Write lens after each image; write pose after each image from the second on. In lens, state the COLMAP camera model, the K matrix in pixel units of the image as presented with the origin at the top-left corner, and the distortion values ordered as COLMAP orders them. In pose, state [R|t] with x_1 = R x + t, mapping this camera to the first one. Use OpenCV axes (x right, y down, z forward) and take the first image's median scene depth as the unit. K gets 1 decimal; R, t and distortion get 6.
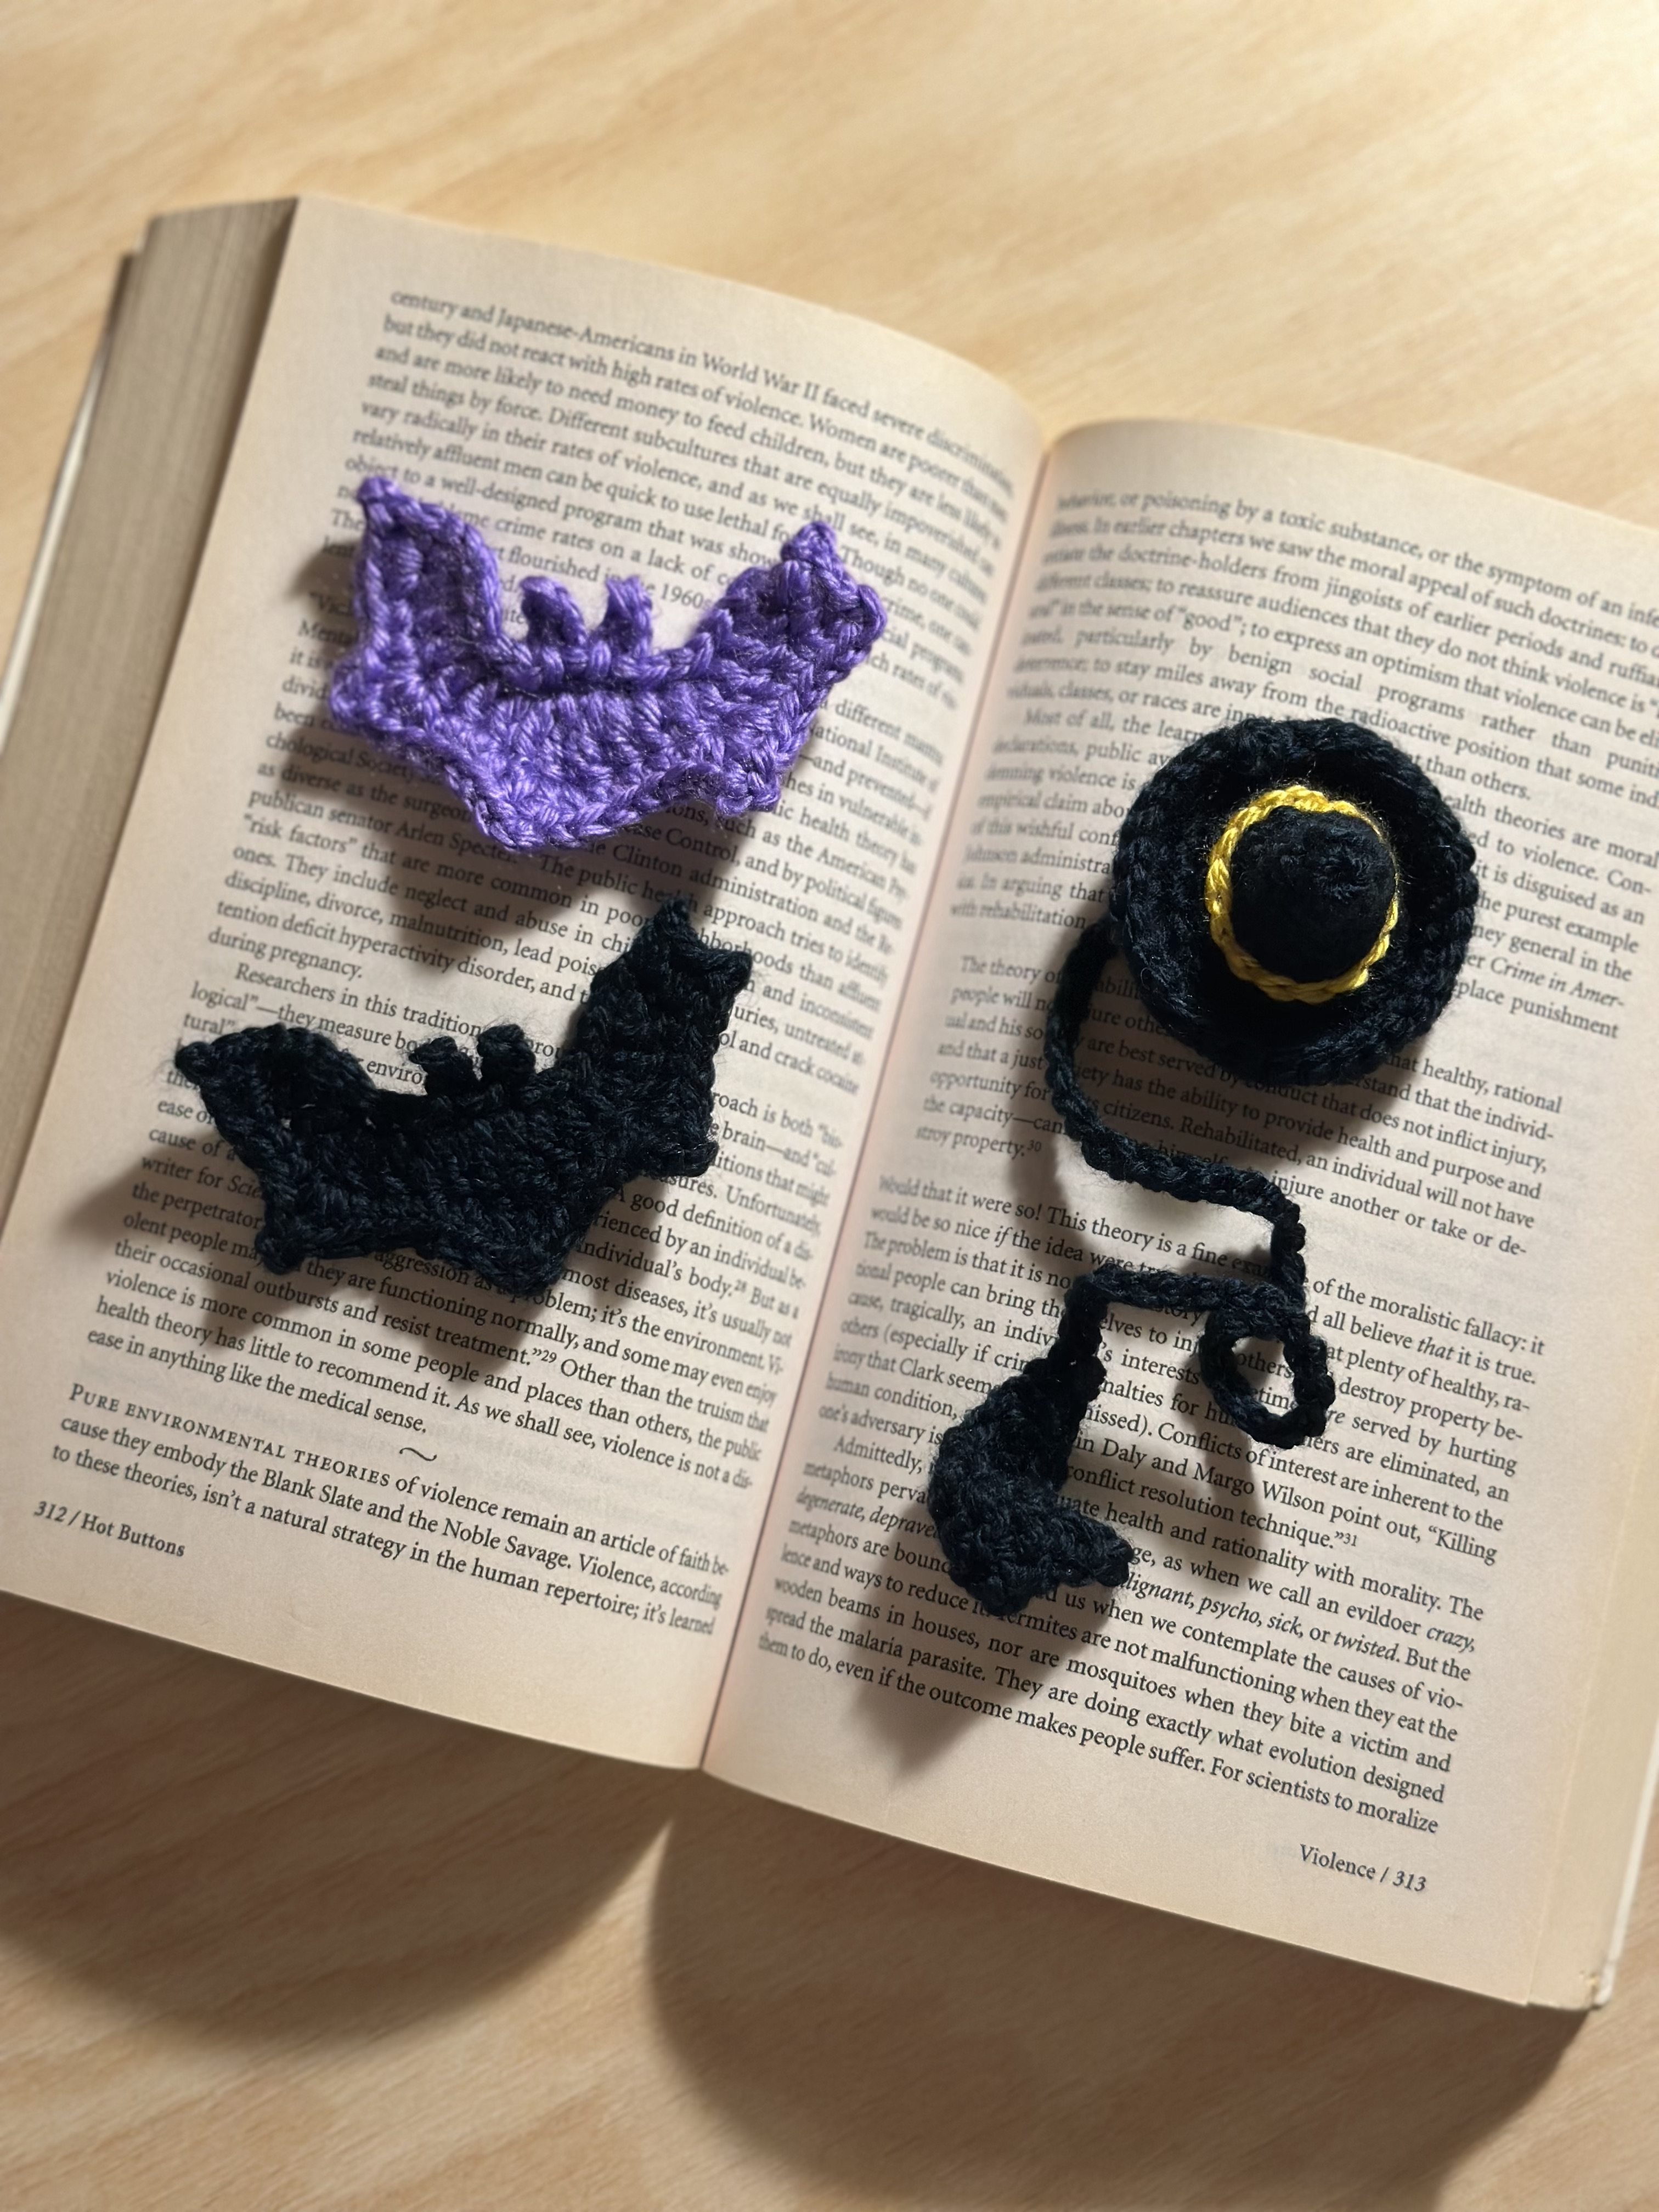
lens RADIAL K [[3109.2, 0, 847.2], [0, 3109.2, 1093.0], [0, 0, 1]] dist [0.111828, 0.000000]
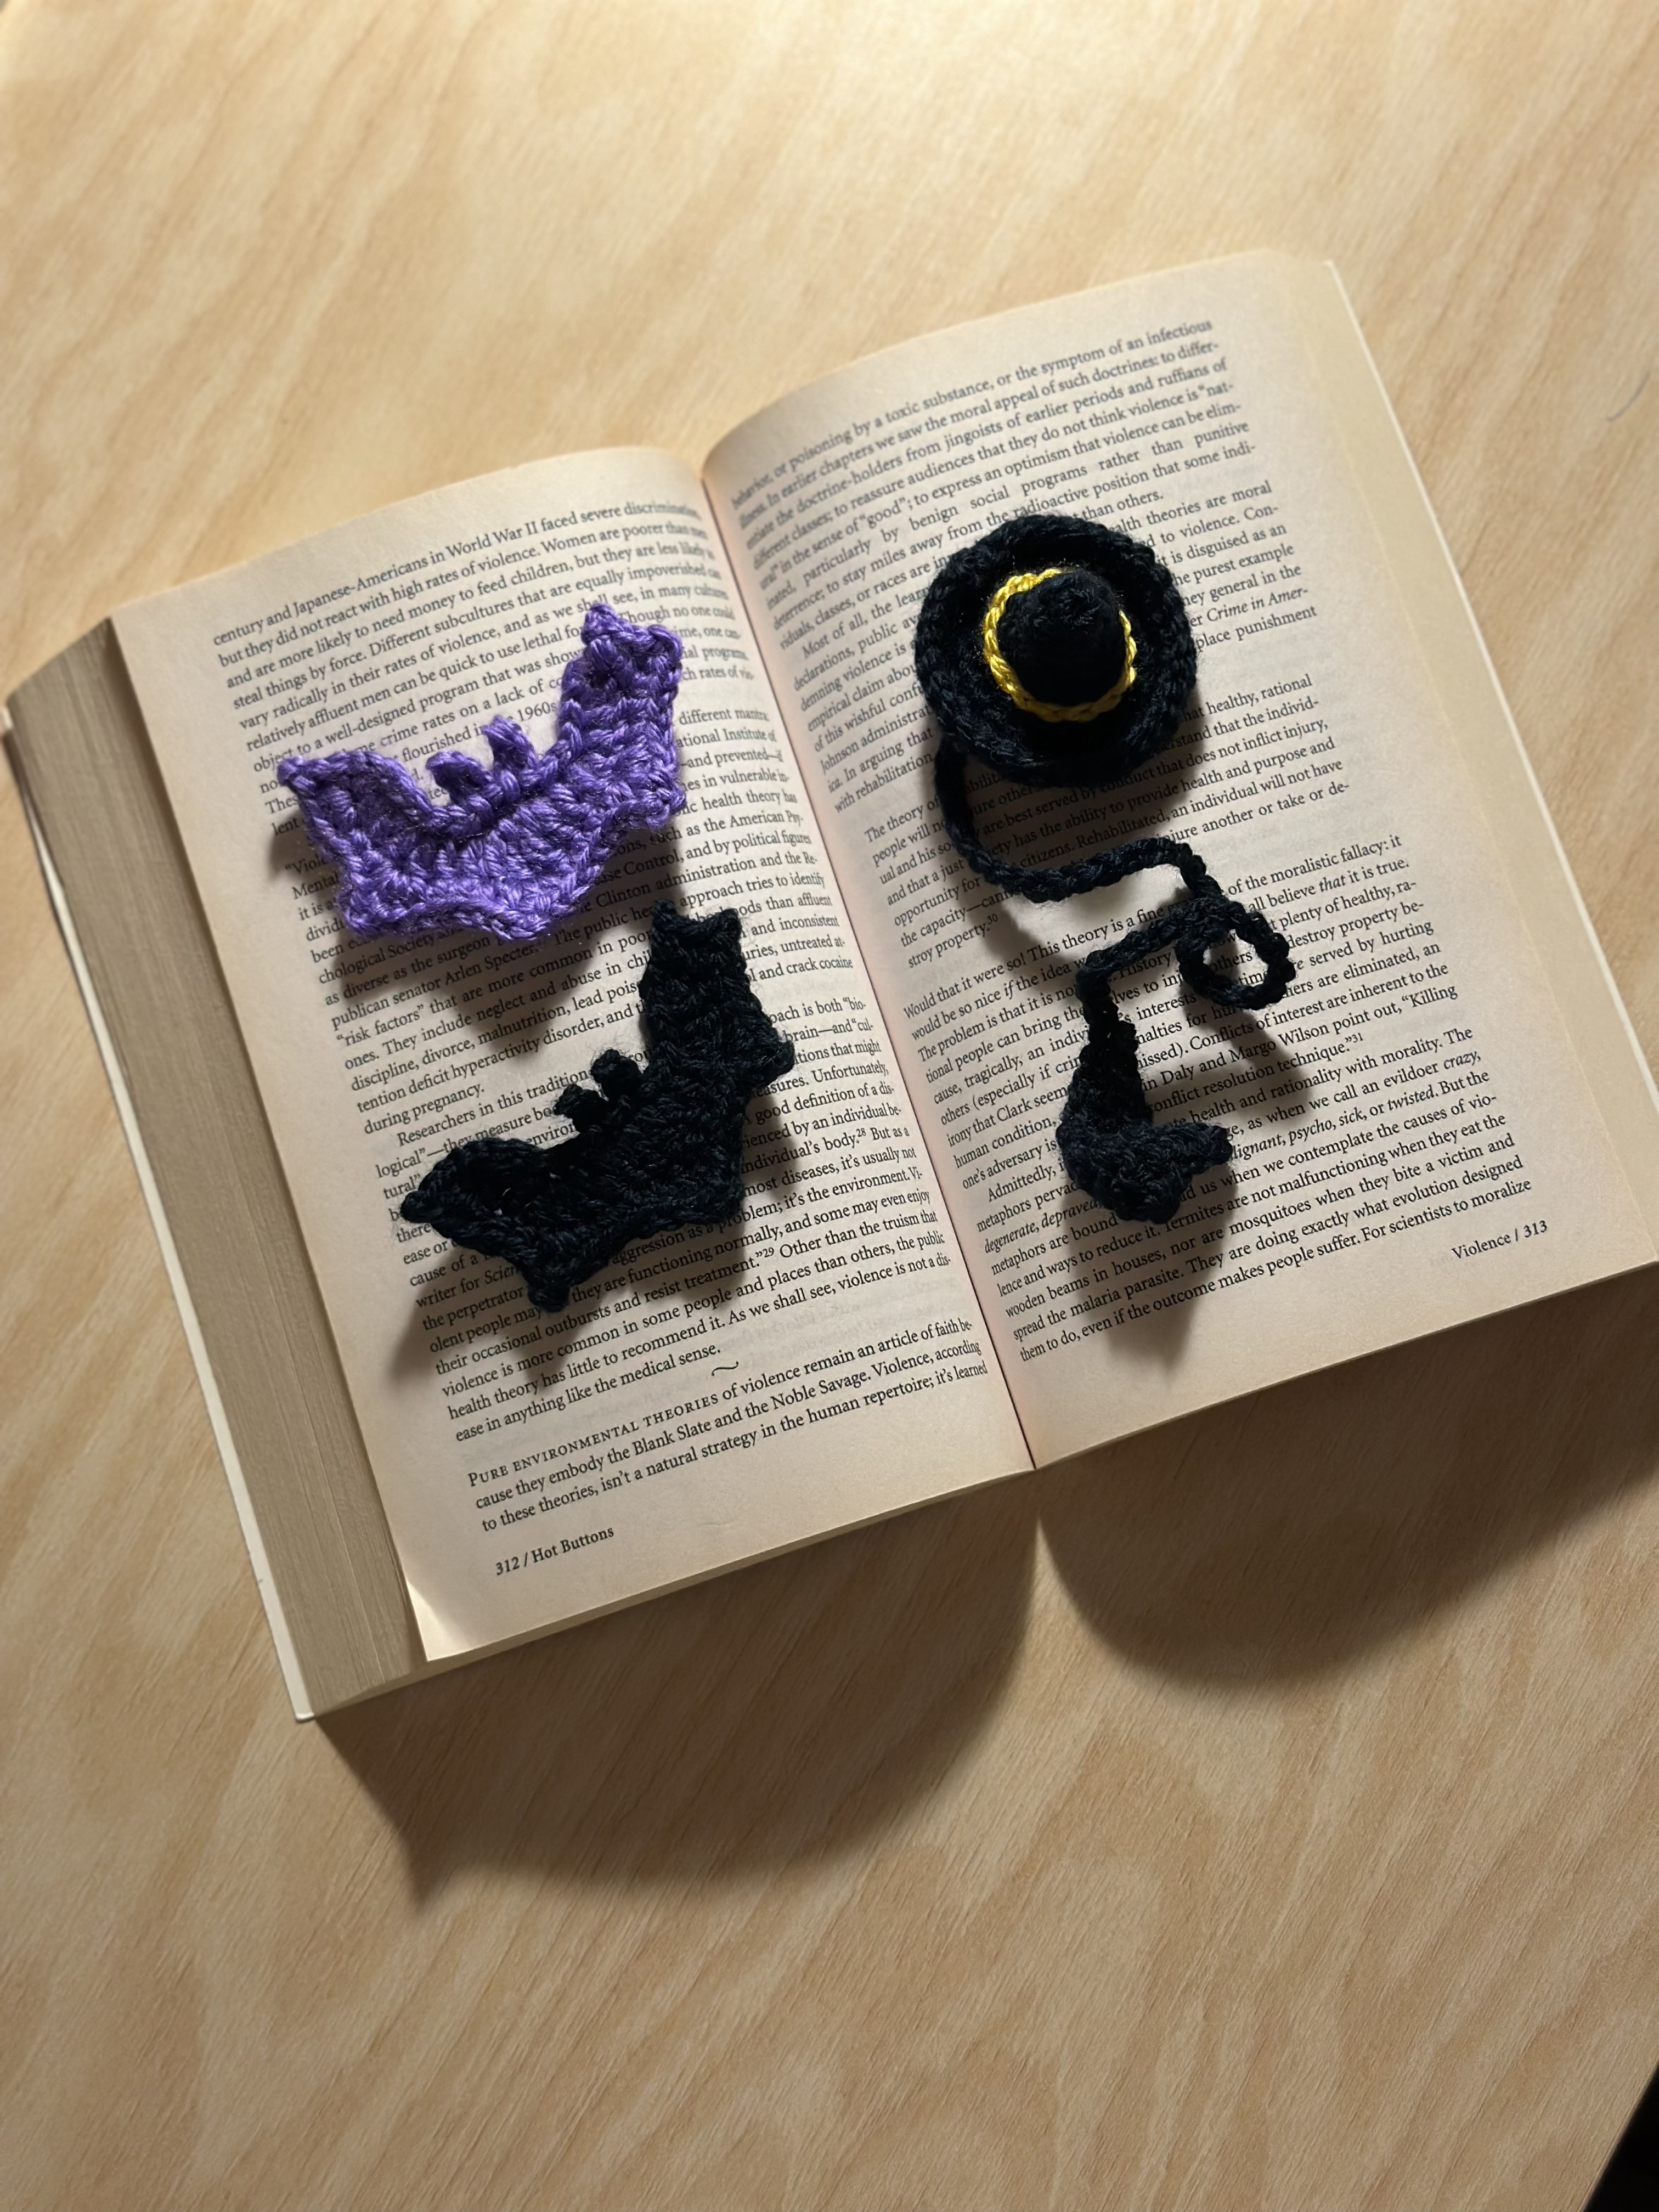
lens RADIAL K [[3109.2, 0, 839.7], [0, 3109.2, 1094.9], [0, 0, 1]] dist [0.111828, 0.000000]
pose [[0.839333, -0.540048, 0.062193, -0.113441], [0.542234, 0.839858, -0.024935, 0.076264], [-0.038767, 0.054652, 0.997753, -0.291267]]
